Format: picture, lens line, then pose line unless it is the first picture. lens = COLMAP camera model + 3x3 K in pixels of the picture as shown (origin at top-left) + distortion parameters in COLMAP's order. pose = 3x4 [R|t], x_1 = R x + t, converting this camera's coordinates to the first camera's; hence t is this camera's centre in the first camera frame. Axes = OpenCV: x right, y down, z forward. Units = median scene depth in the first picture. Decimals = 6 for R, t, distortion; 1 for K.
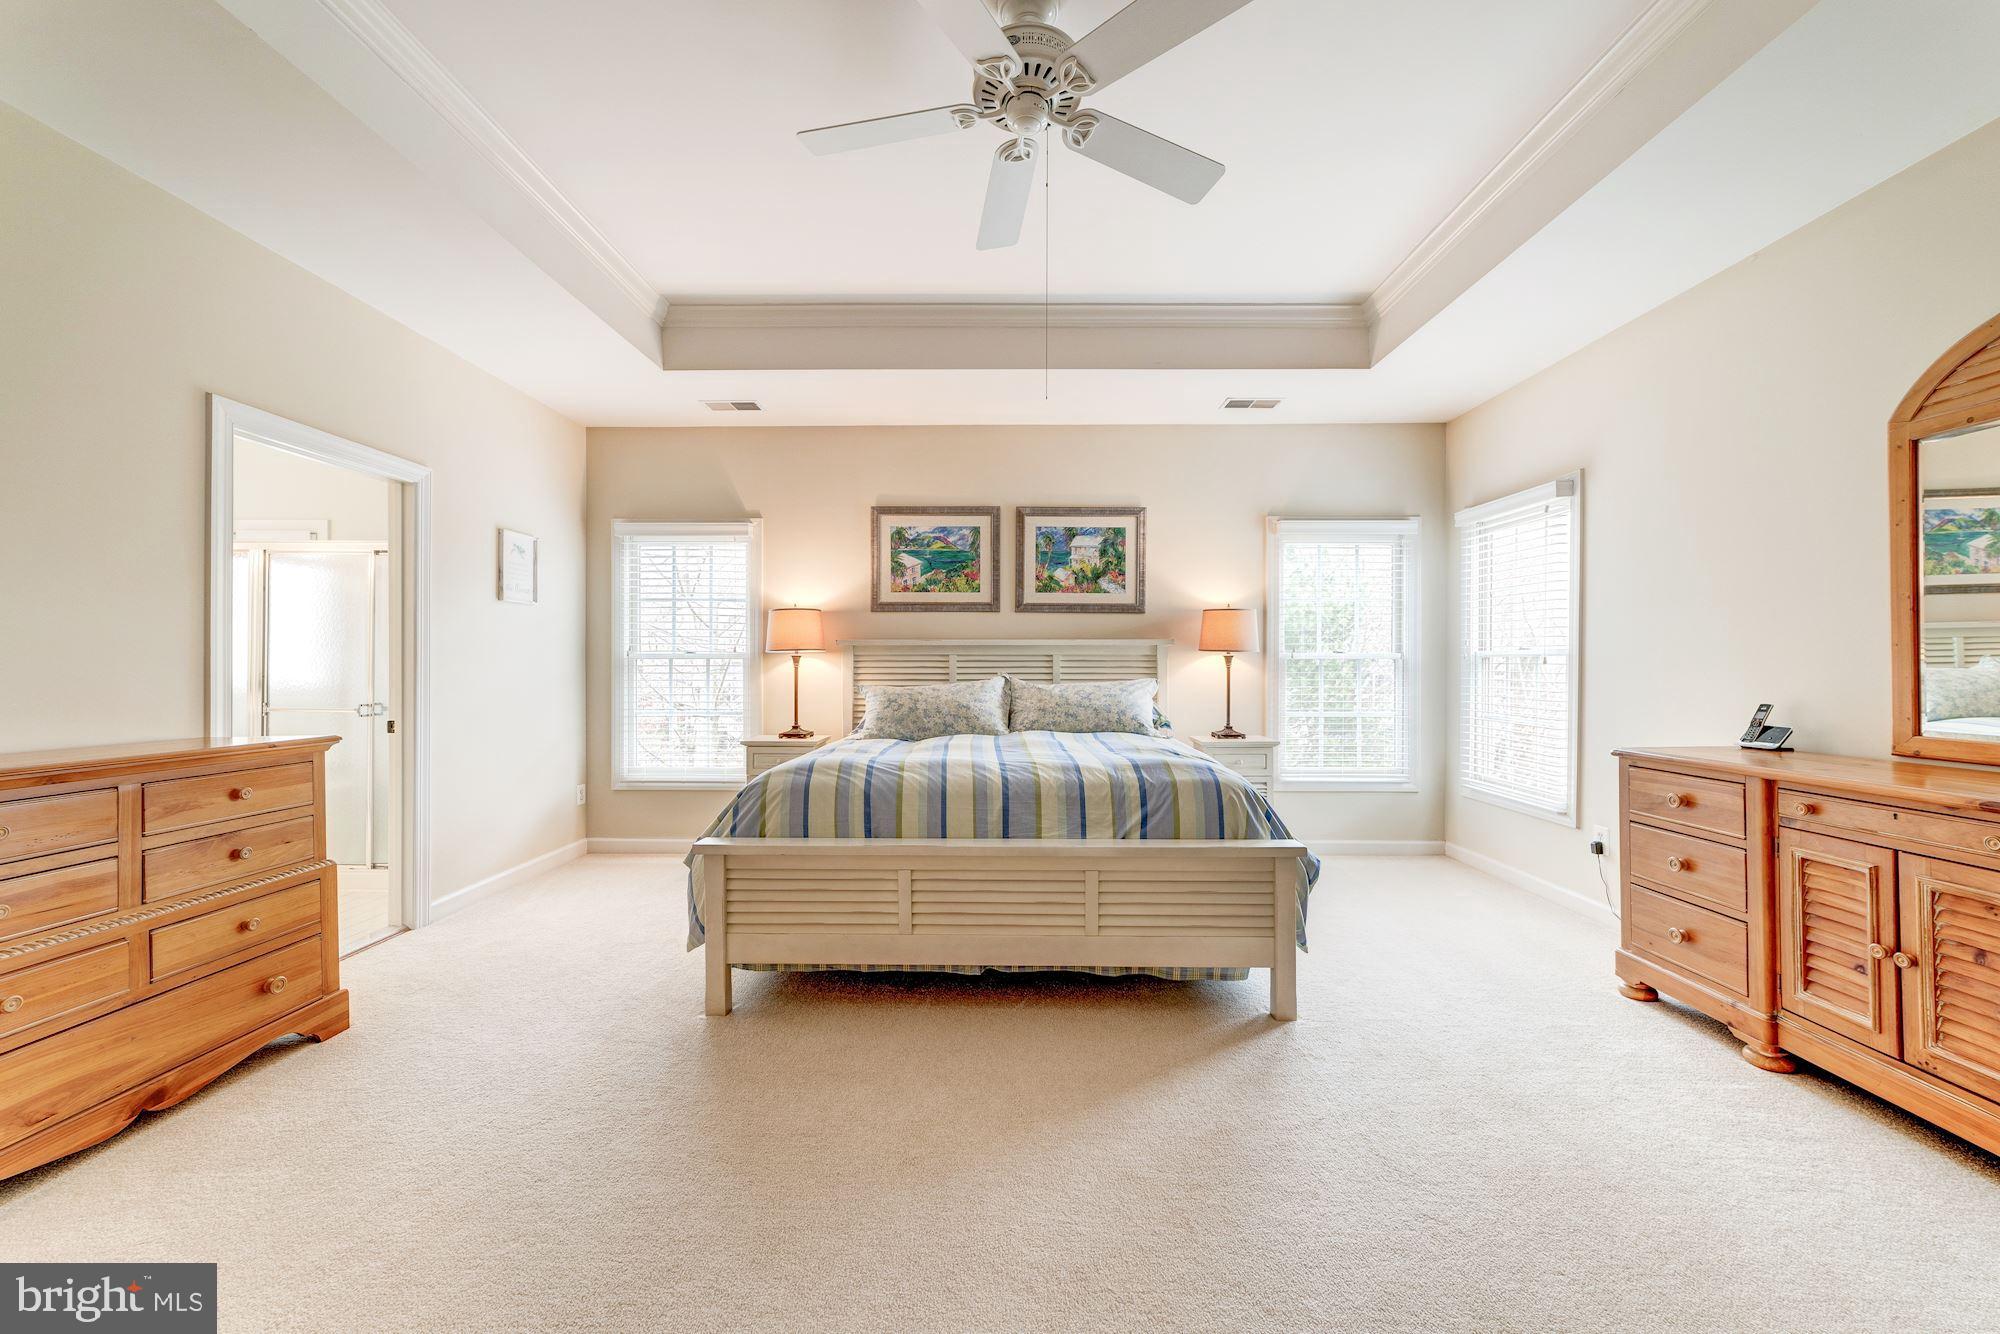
lens RADIAL K [[775.0, 0, 1001.6], [0, 775.0, 664.3], [0, 0, 1]] dist [0.001512, 0.000146]
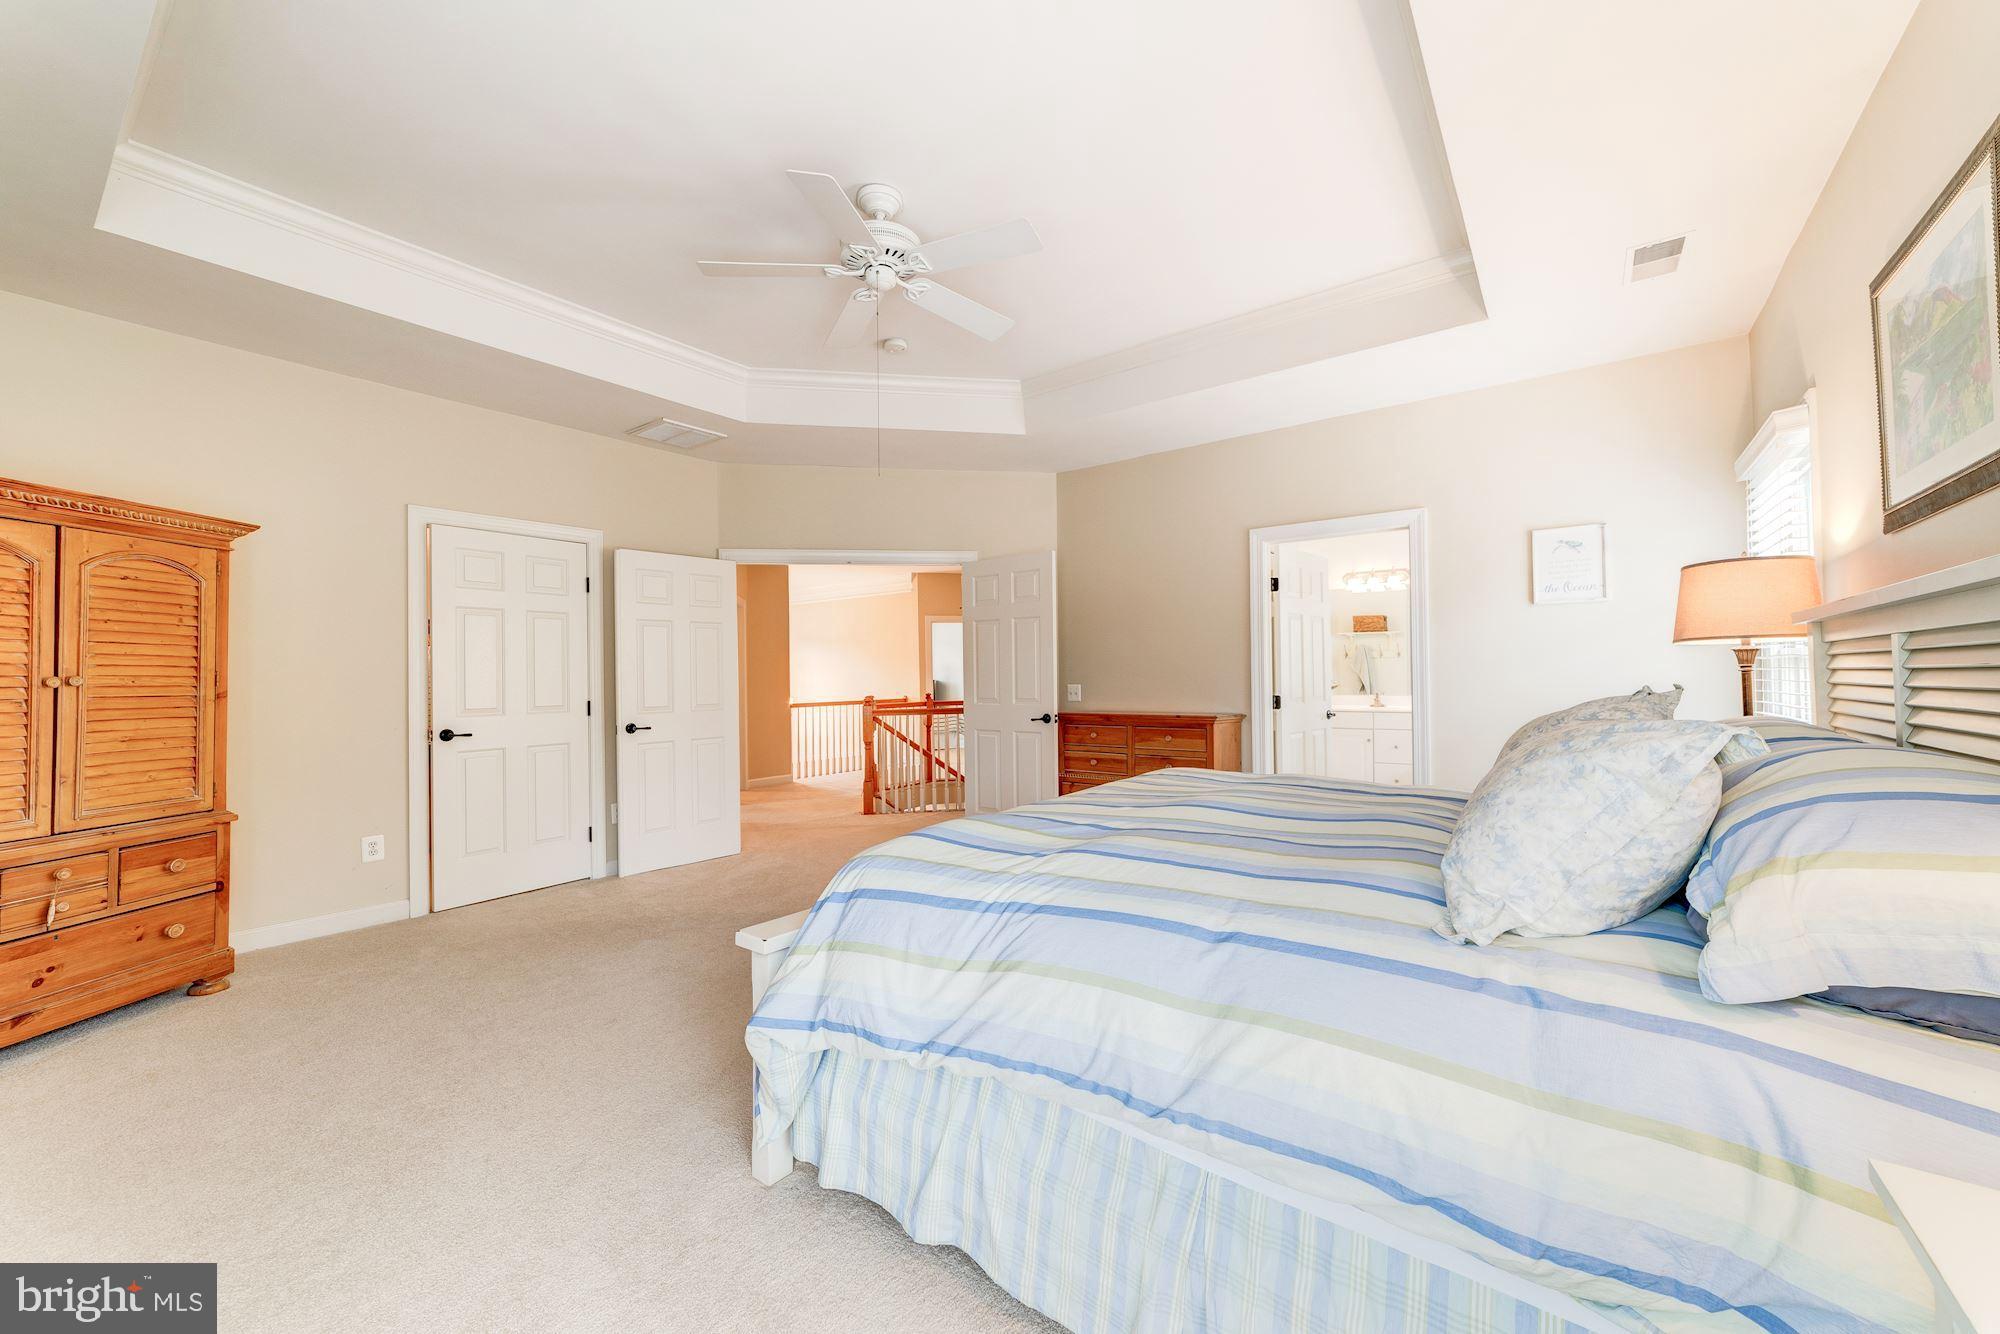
lens RADIAL K [[775.0, 0, 1000.6], [0, 775.0, 666.8], [0, 0, 1]] dist [0.001512, 0.000146]
pose [[-0.589690, -0.009933, -0.807569, 0.511337], [0.010788, 0.999738, -0.020174, 0.007390], [0.807558, -0.020609, -0.589428, 0.998058]]
